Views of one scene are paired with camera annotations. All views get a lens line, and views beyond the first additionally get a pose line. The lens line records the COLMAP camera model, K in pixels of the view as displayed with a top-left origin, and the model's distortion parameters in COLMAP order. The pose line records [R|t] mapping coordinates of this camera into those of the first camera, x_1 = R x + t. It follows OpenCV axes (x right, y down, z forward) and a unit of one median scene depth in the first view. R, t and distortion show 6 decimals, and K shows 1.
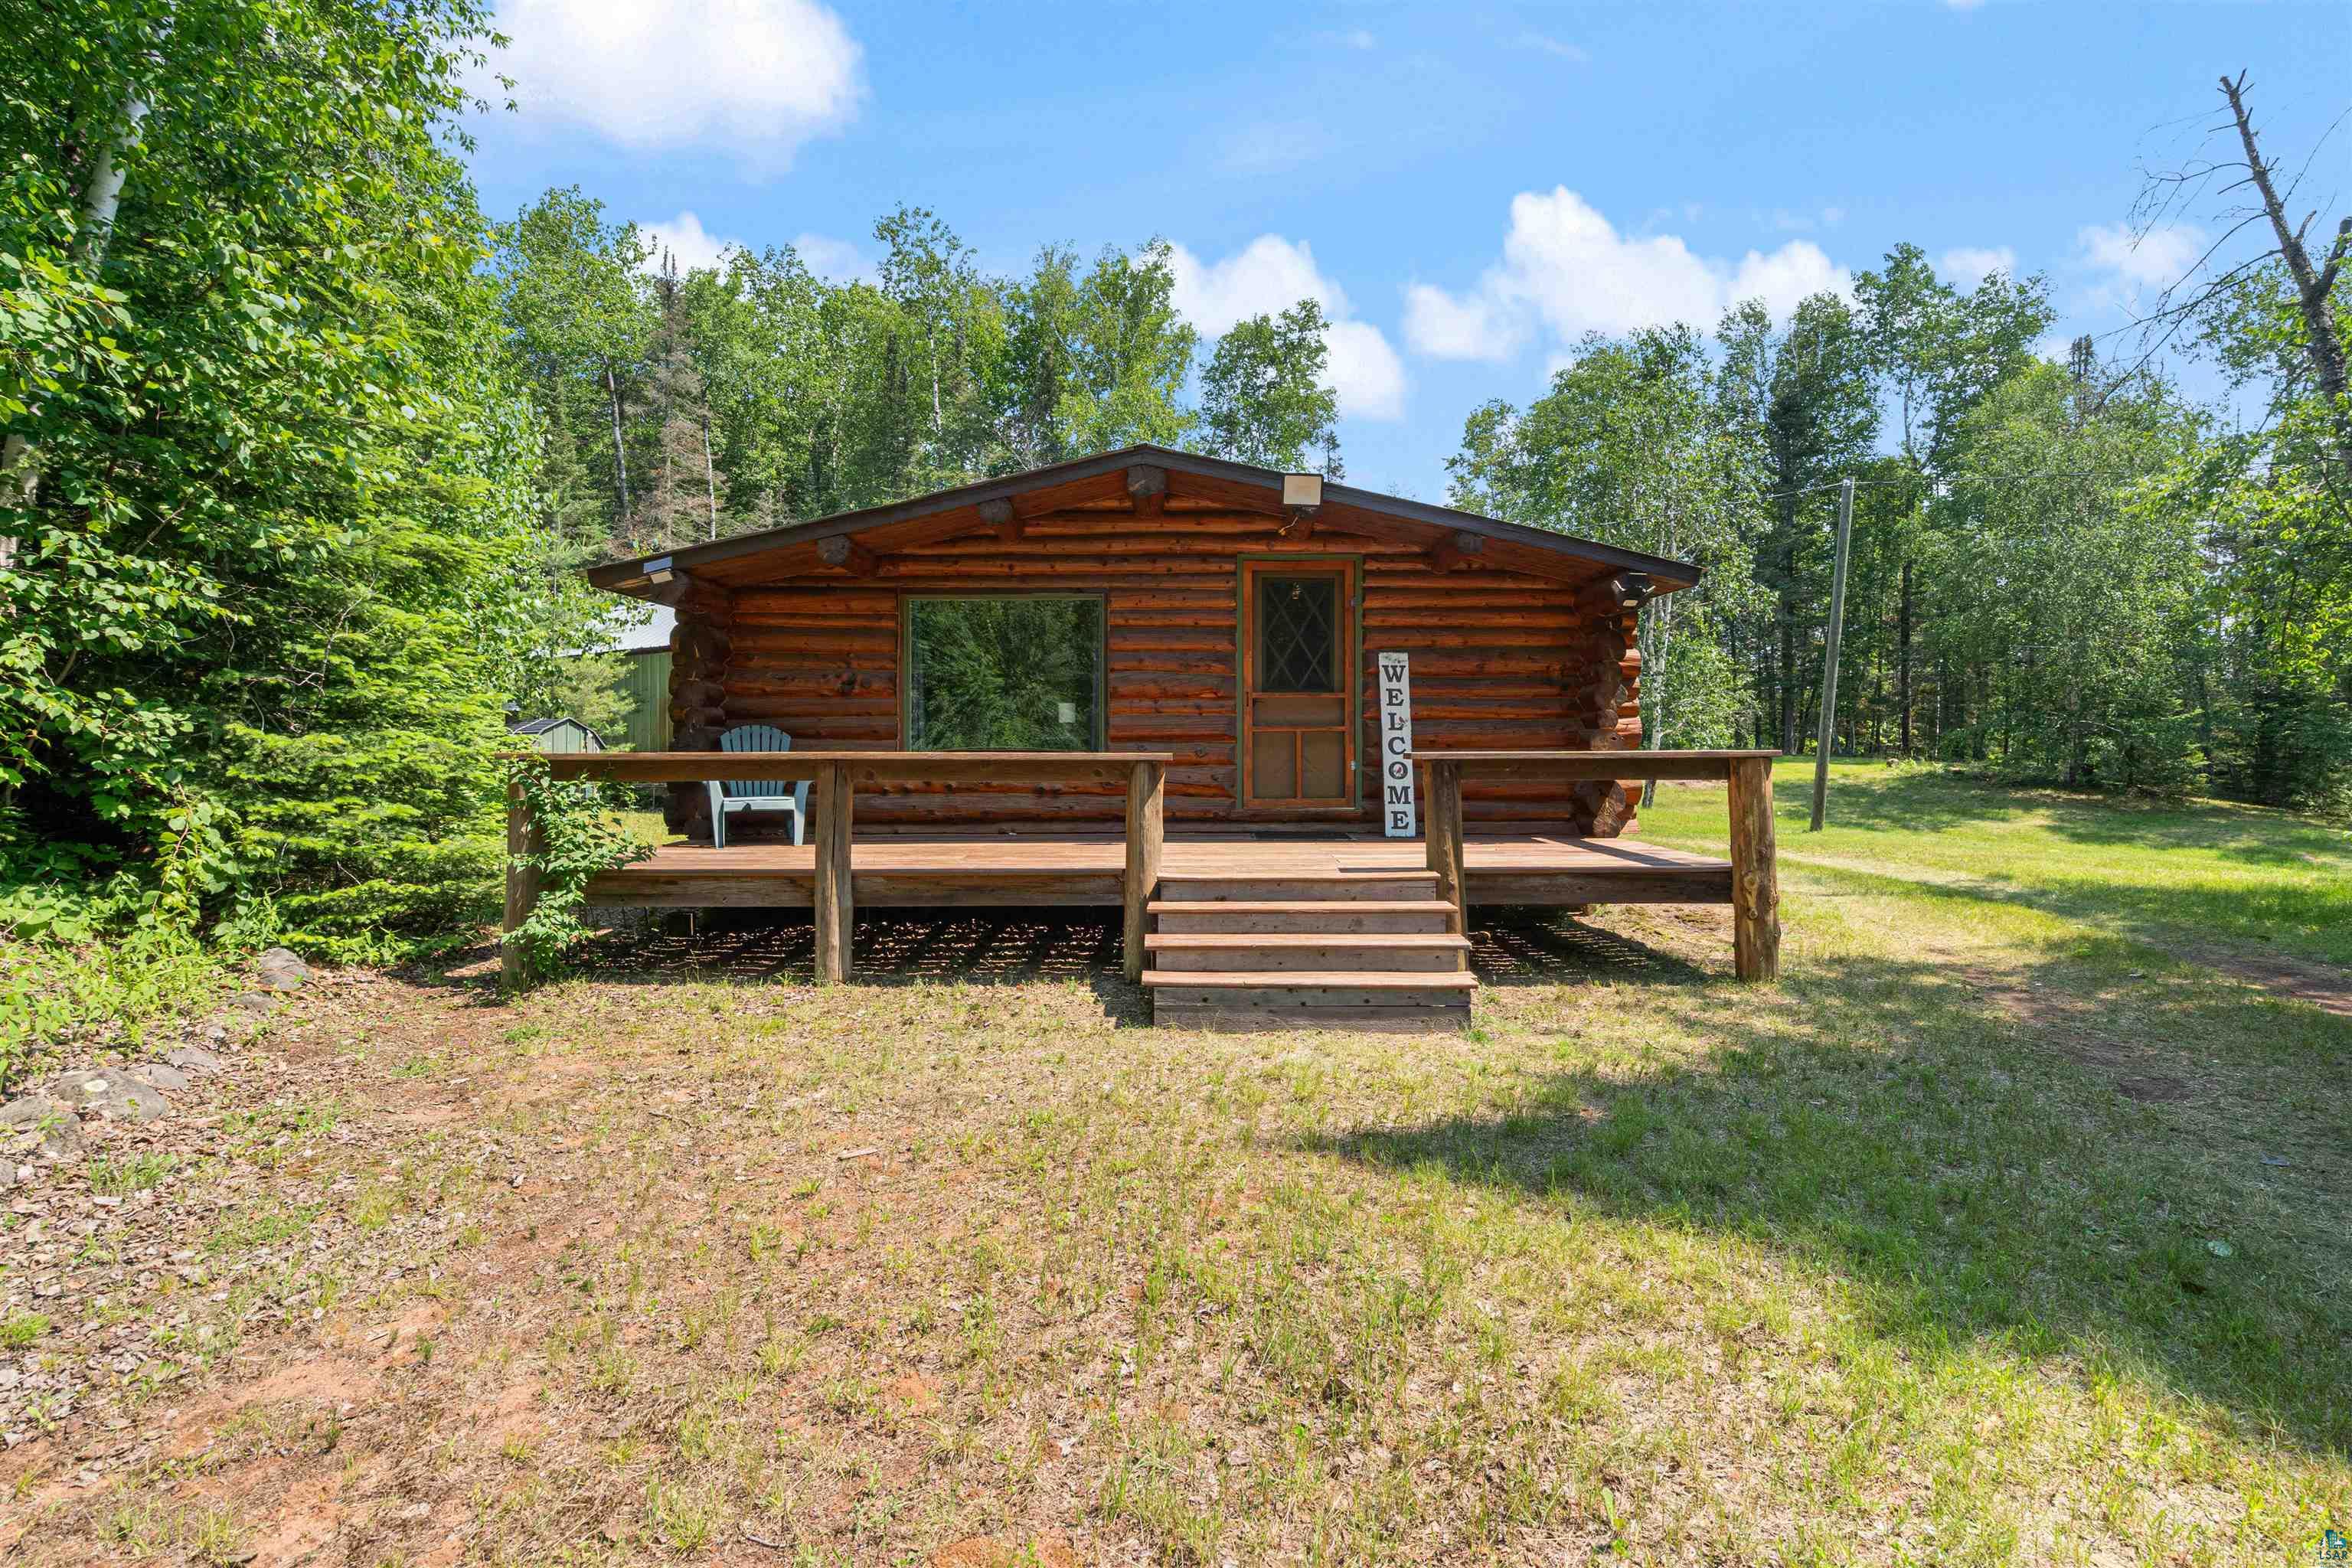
lens RADIAL K [[1076.4, 0, 1185.7], [0, 1076.4, 757.0], [0, 0, 1]] dist [-0.004650, 0.000281]
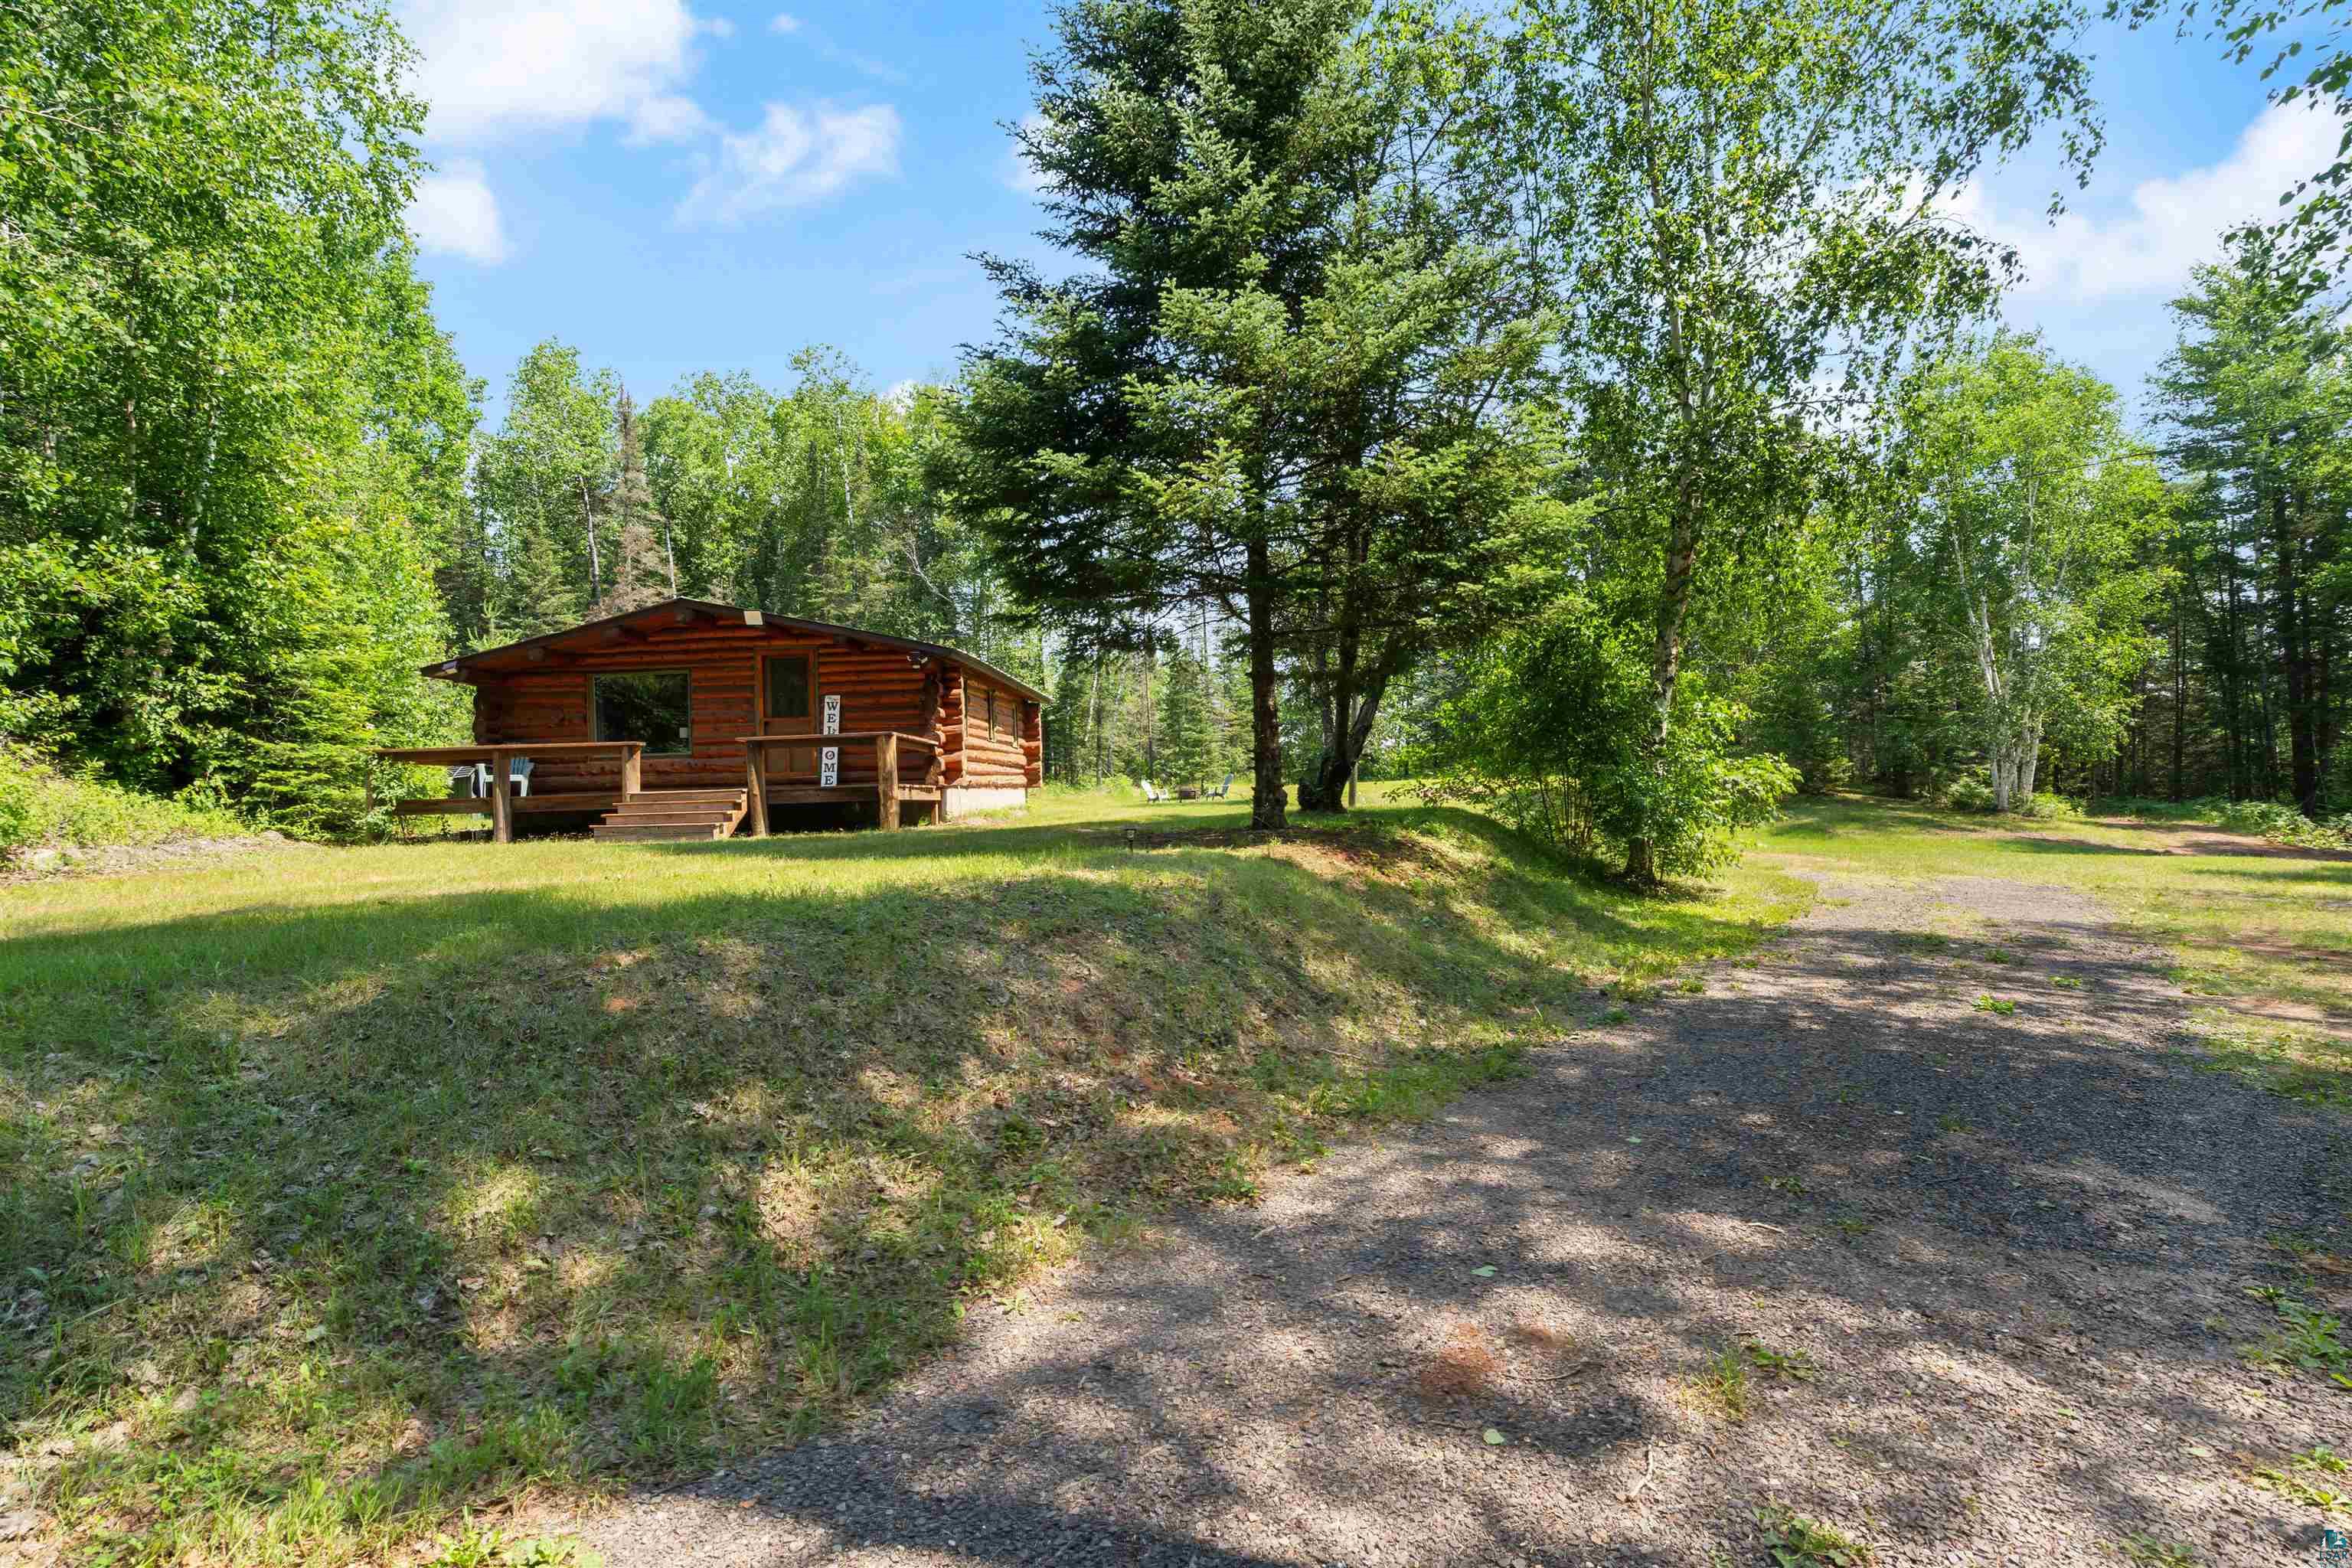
lens RADIAL K [[1076.4, 0, 1174.4], [0, 1076.4, 806.3], [0, 0, 1]] dist [-0.004650, 0.000281]
pose [[0.998519, -0.027478, -0.046948, 0.919039], [0.027361, 0.999621, -0.003137, 0.129885], [0.047016, 0.001847, 0.998892, -0.933548]]
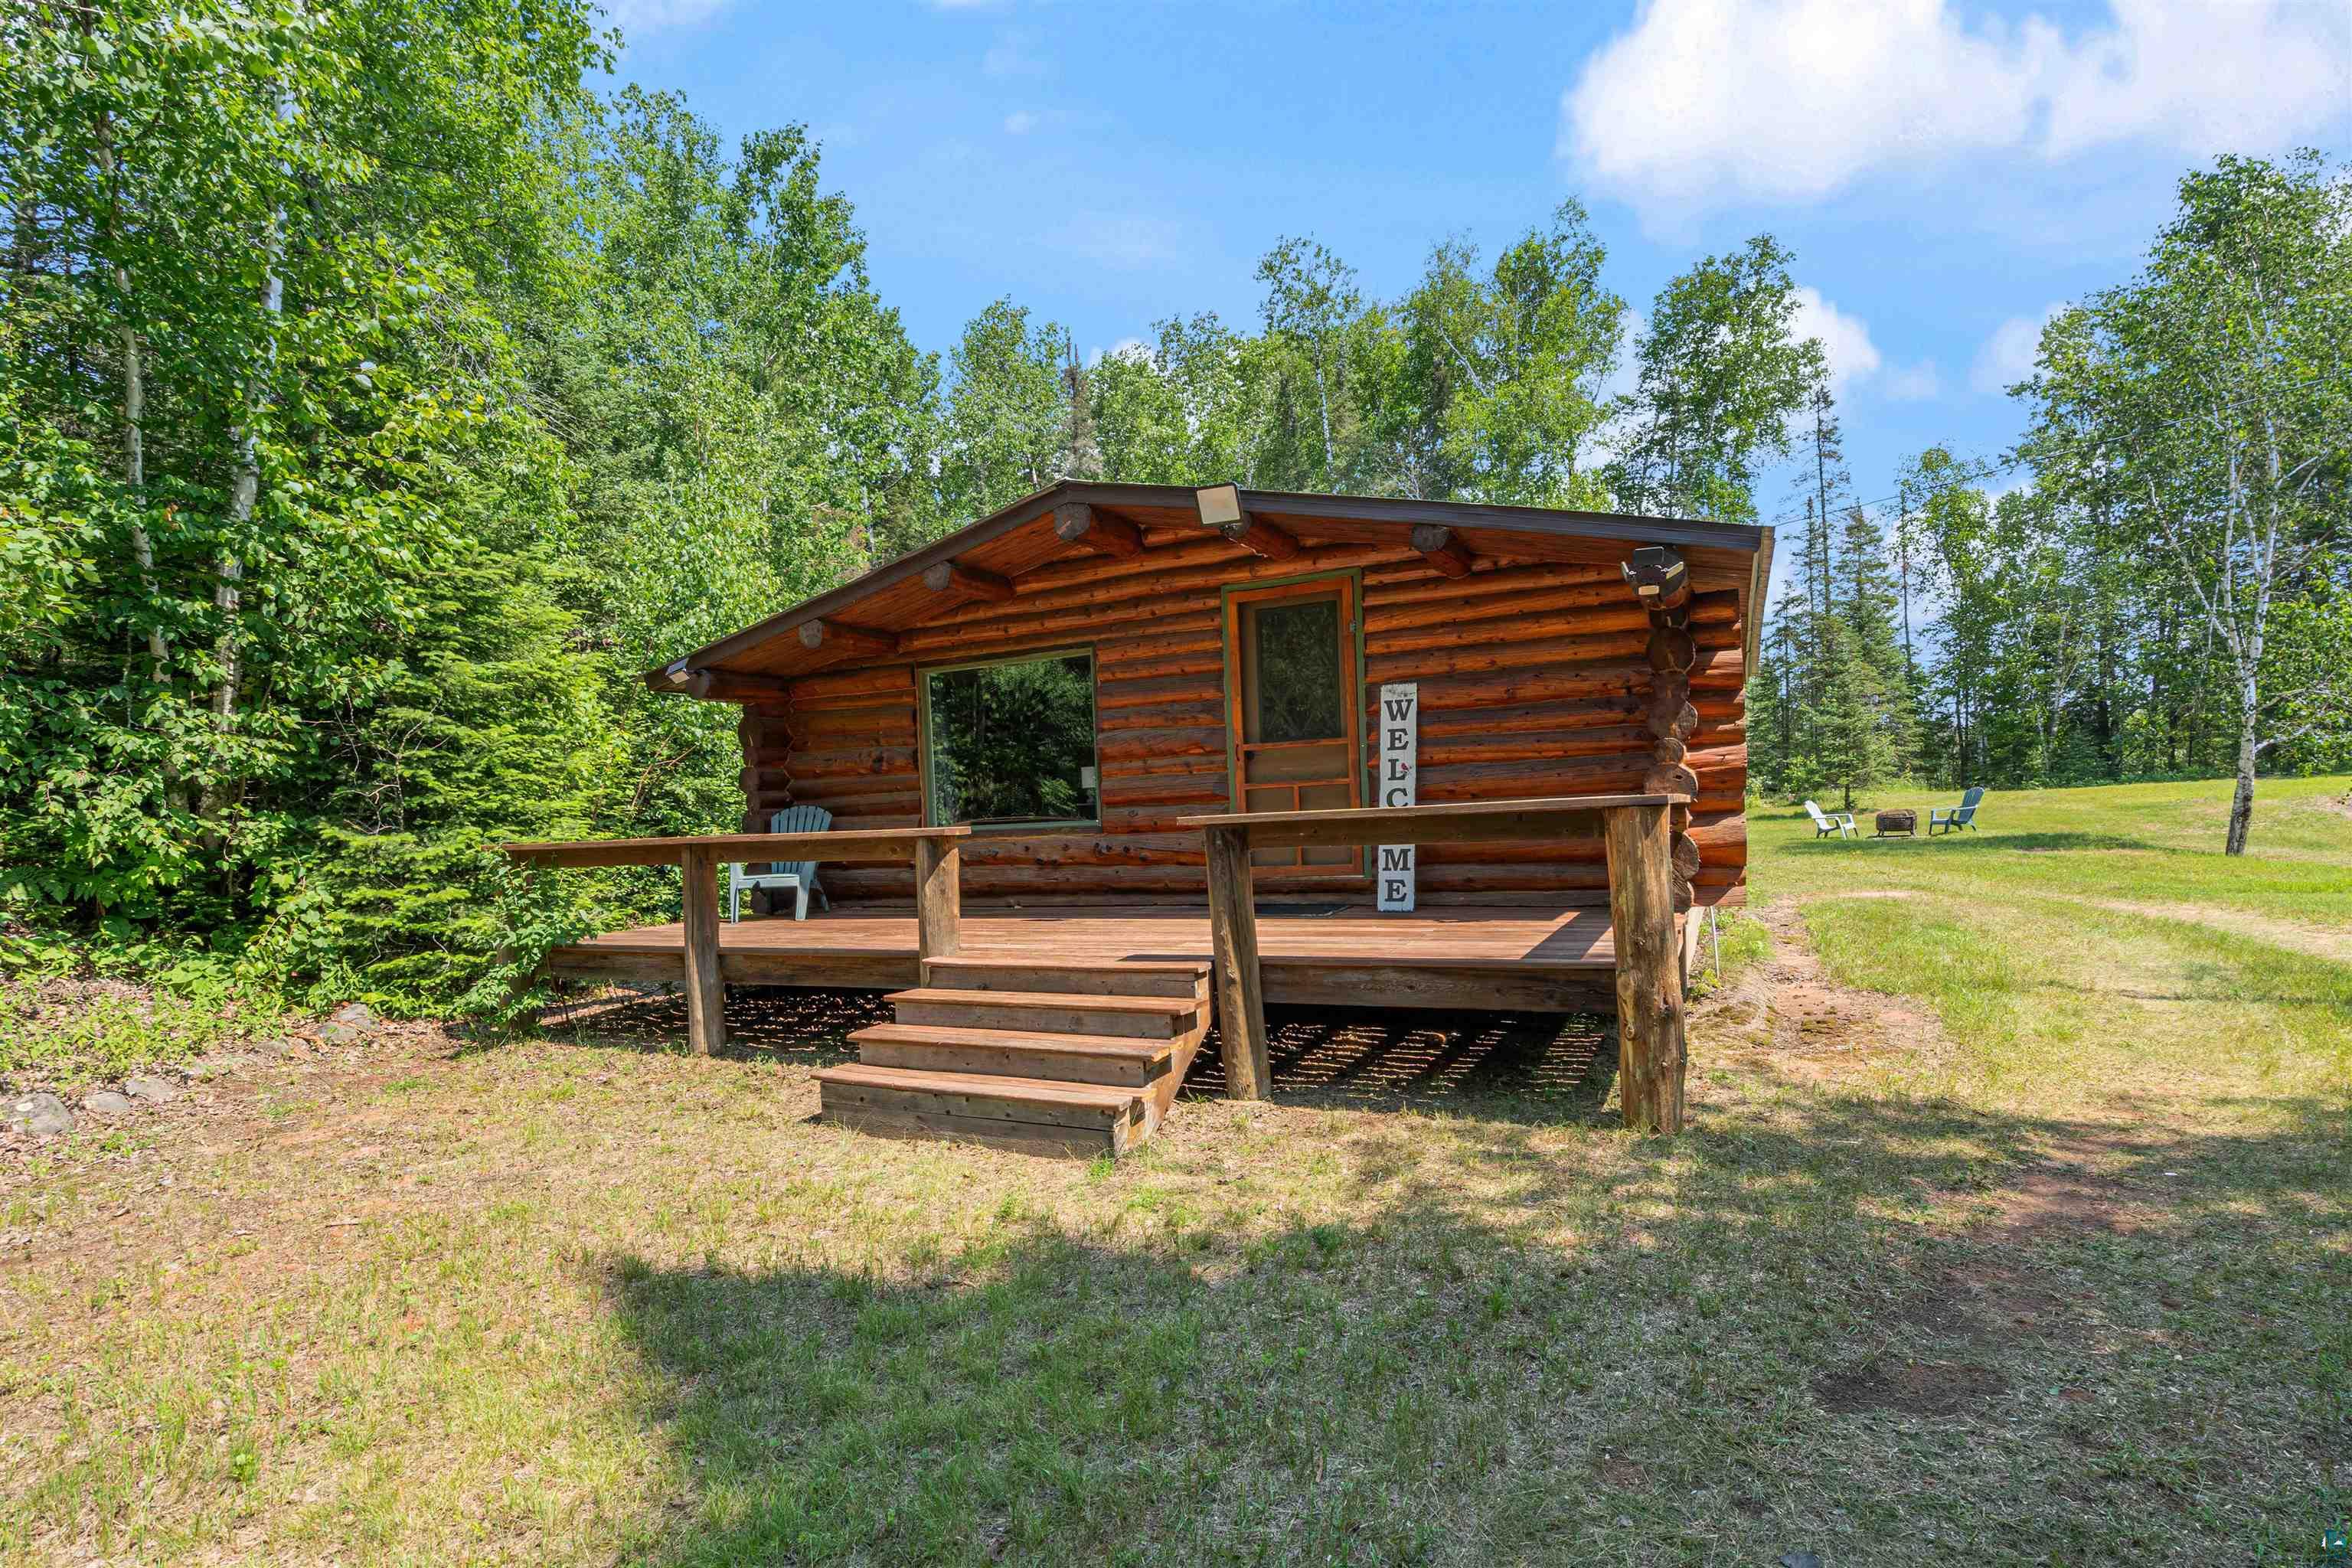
lens RADIAL K [[1132.0, 0, 1184.6], [0, 1132.0, 846.2], [0, 0, 1]] dist [-0.001872, -0.000124]
pose [[0.897550, -0.025359, -0.440182, 0.432349], [0.039379, 0.998965, 0.022744, -0.000737], [0.439150, -0.037748, 0.897620, 0.163675]]
